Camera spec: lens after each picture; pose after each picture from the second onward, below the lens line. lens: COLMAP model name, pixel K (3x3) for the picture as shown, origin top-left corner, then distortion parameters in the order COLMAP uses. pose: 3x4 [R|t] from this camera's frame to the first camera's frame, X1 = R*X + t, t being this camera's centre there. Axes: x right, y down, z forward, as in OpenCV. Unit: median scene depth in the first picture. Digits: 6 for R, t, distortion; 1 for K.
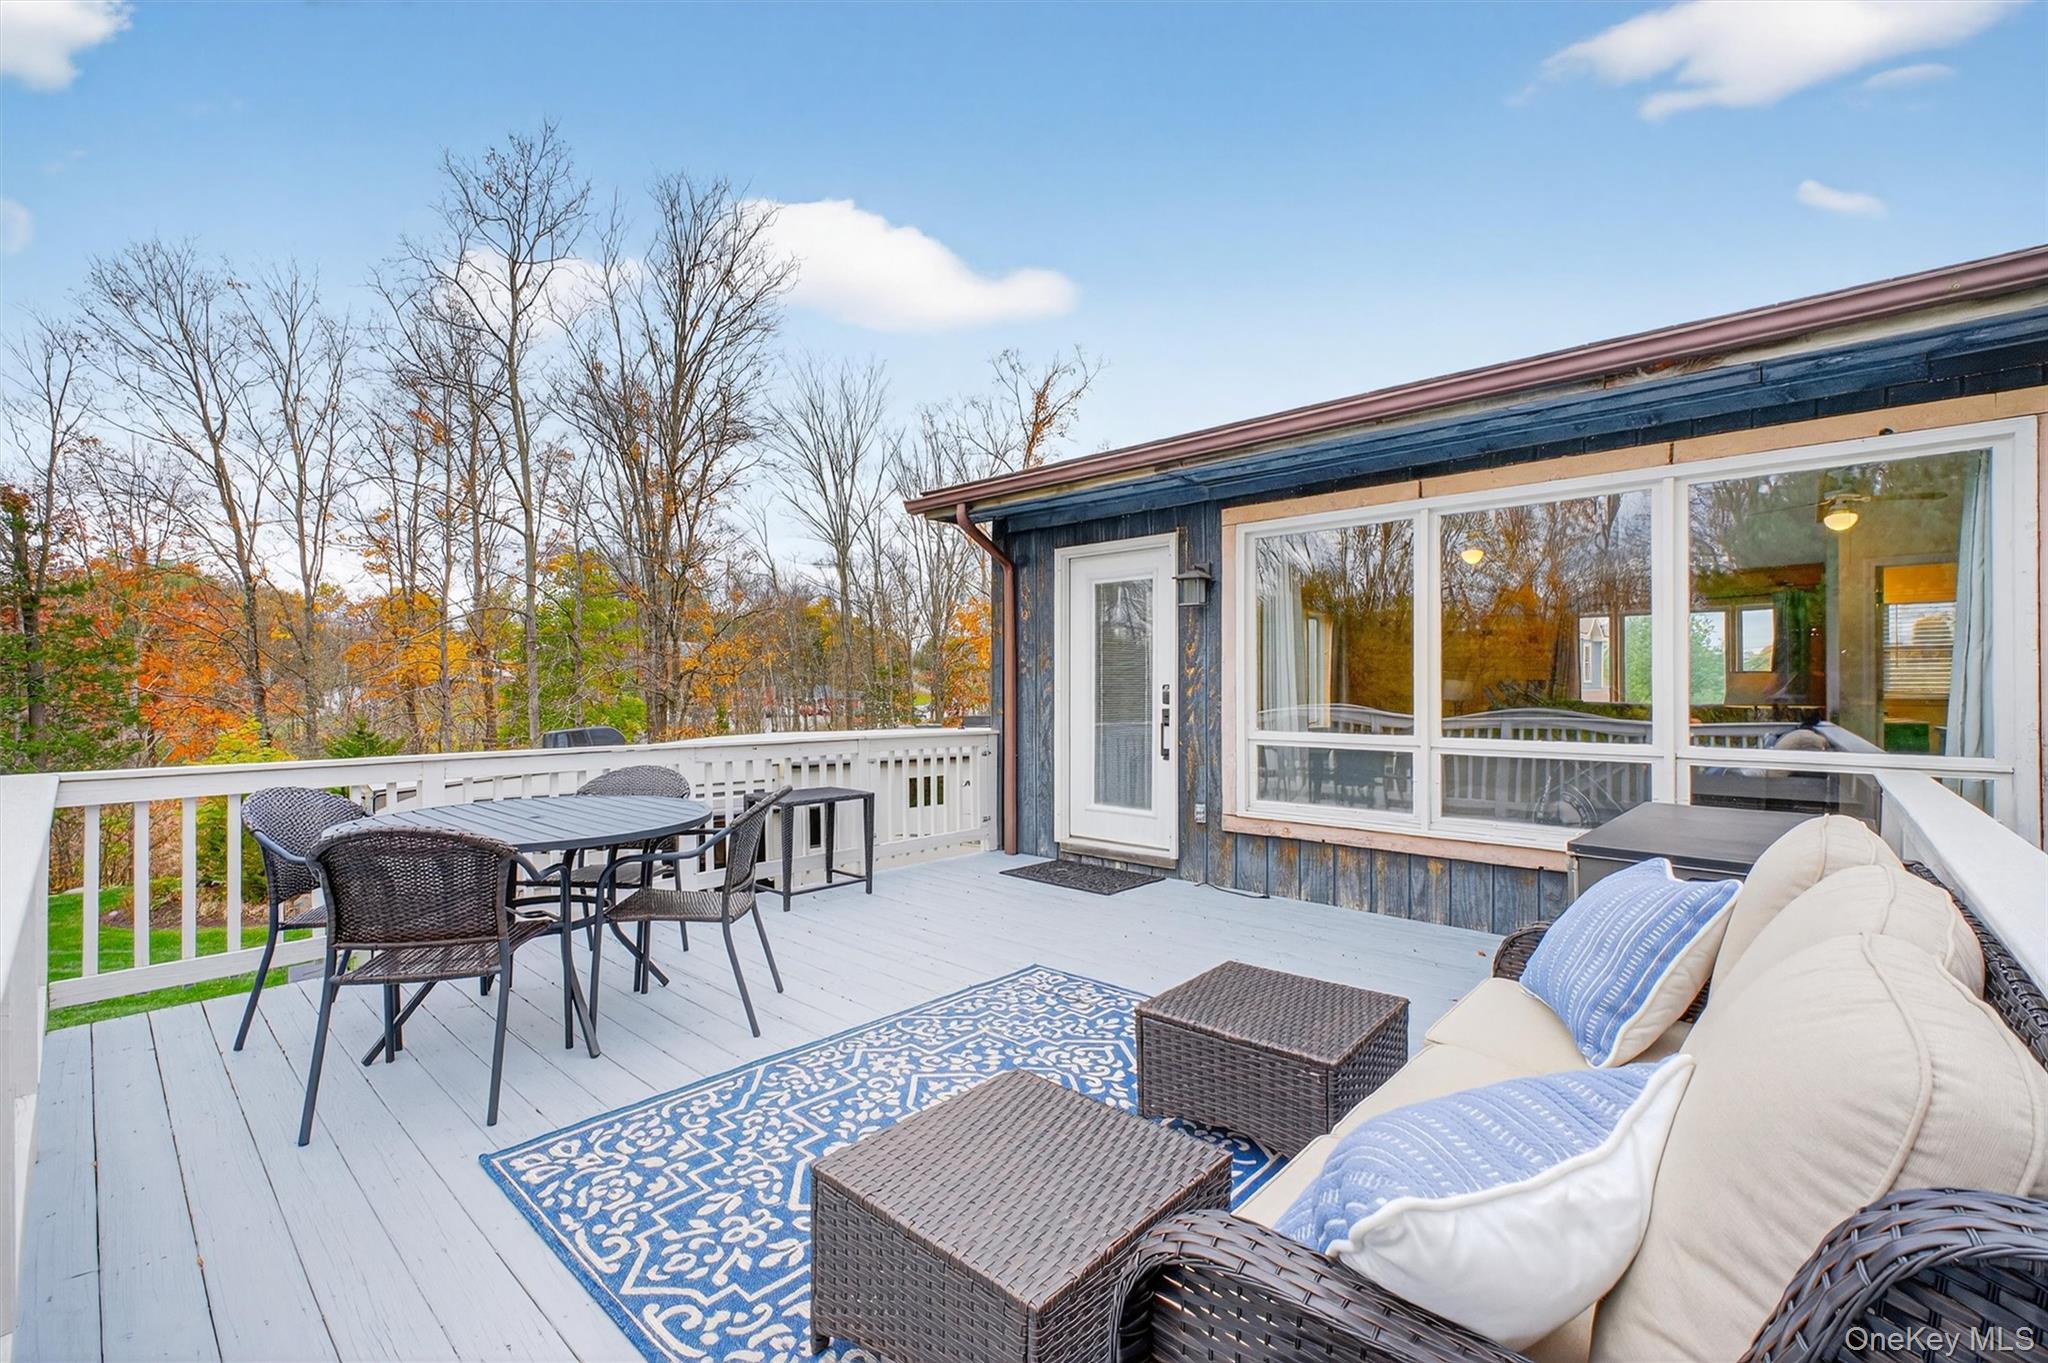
lens RADIAL K [[881.5, 0, 1022.0], [0, 881.5, 688.8], [0, 0, 1]] dist [-0.003477, -0.000810]
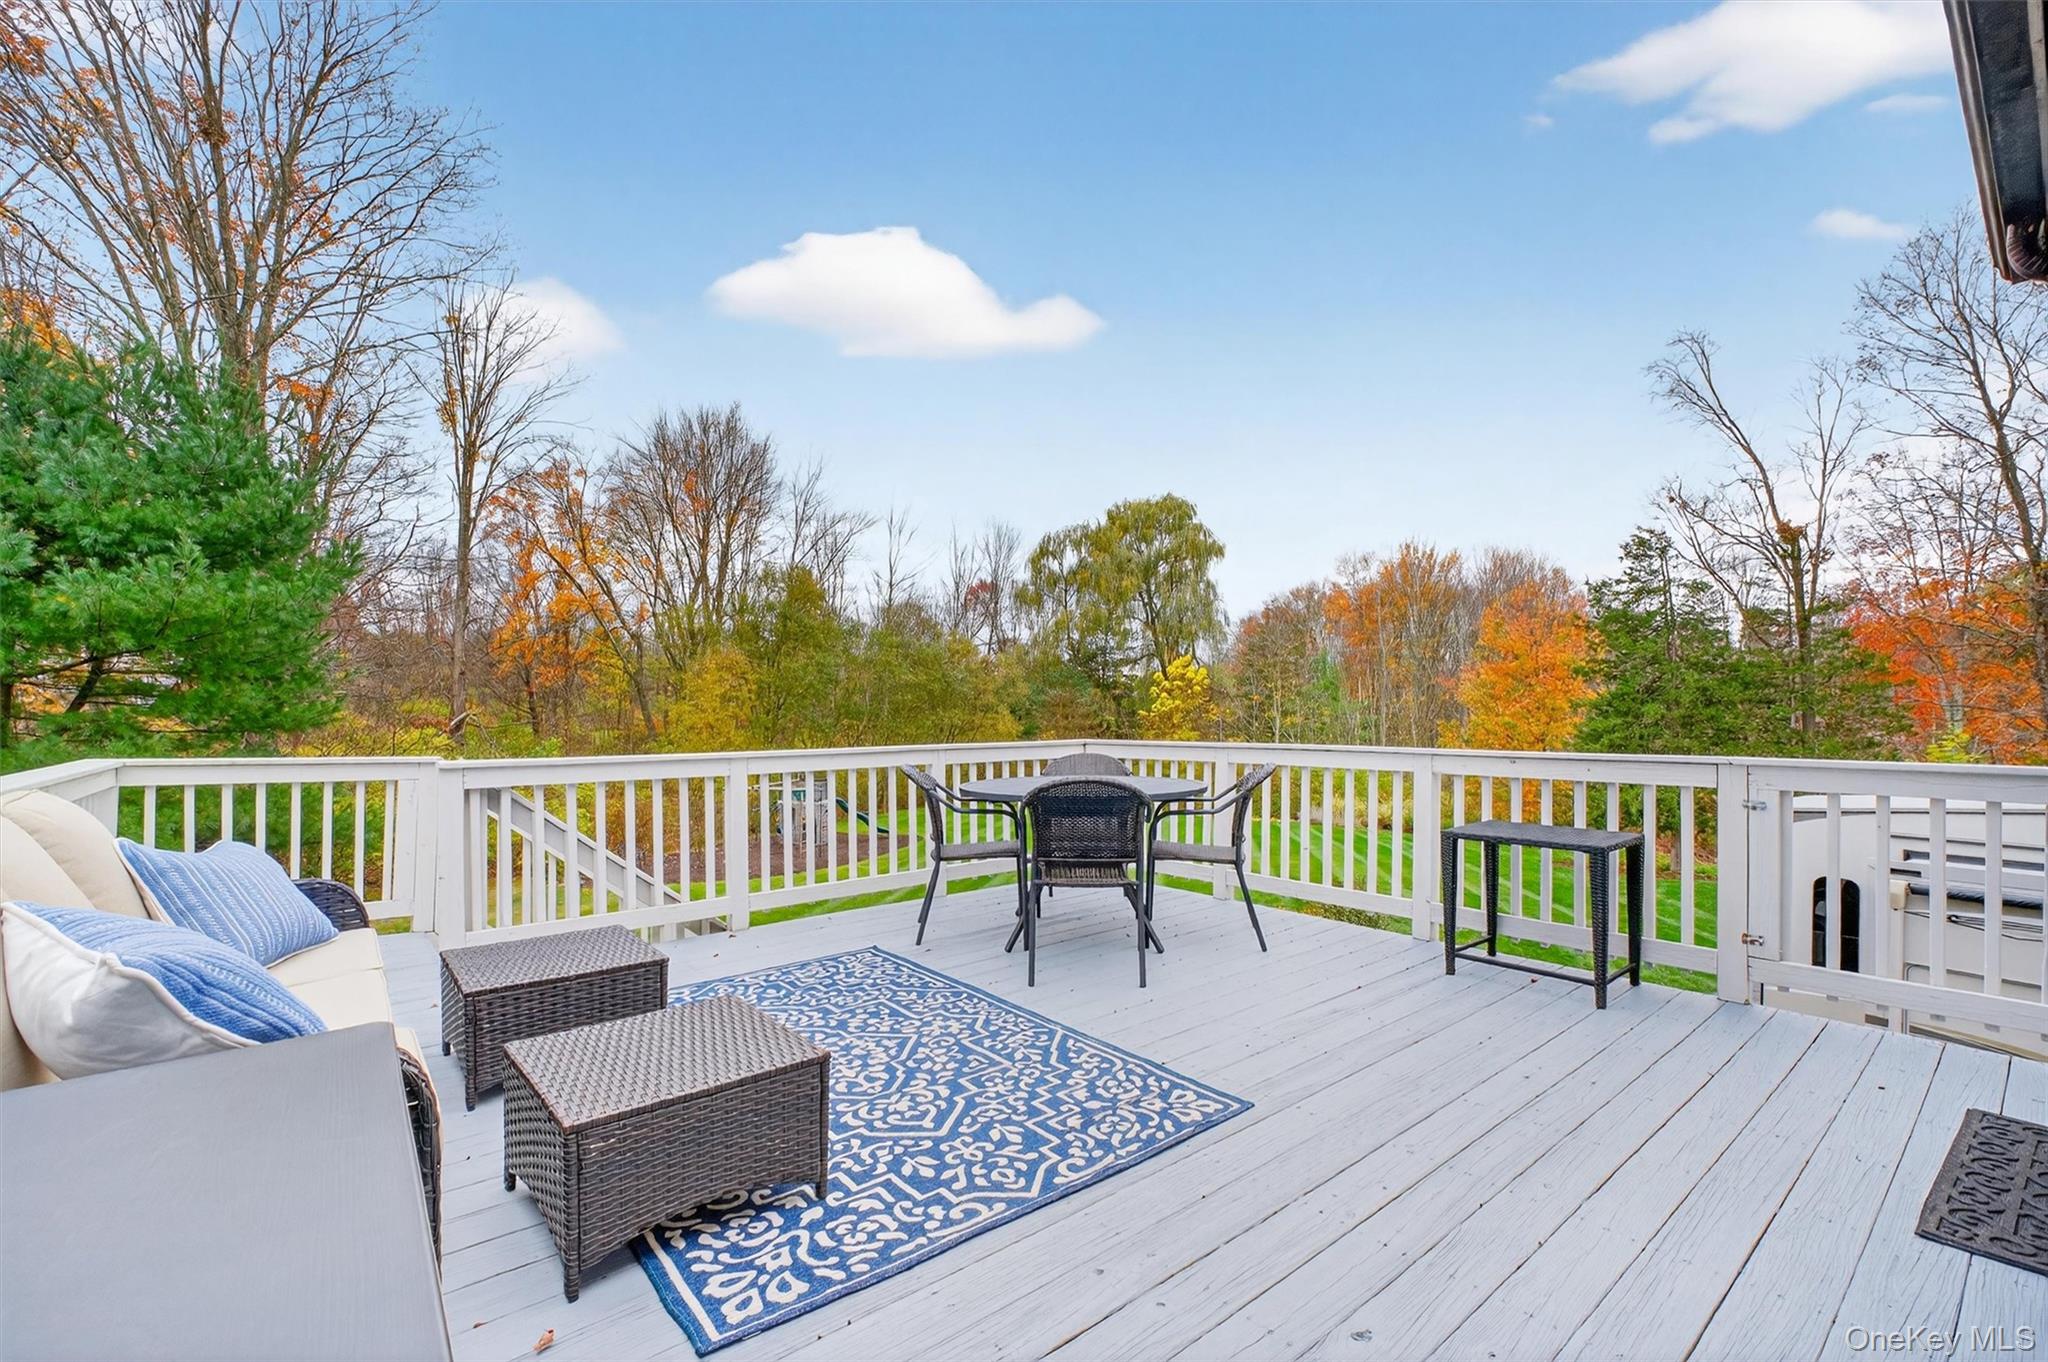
lens RADIAL K [[881.5, 0, 1029.7], [0, 881.5, 699.8], [0, 0, 1]] dist [-0.003477, -0.000810]
pose [[-0.134857, -0.003148, -0.990860, 0.787024], [0.002478, 0.999991, -0.003514, 0.022538], [0.990862, -0.002929, -0.134848, 1.076003]]
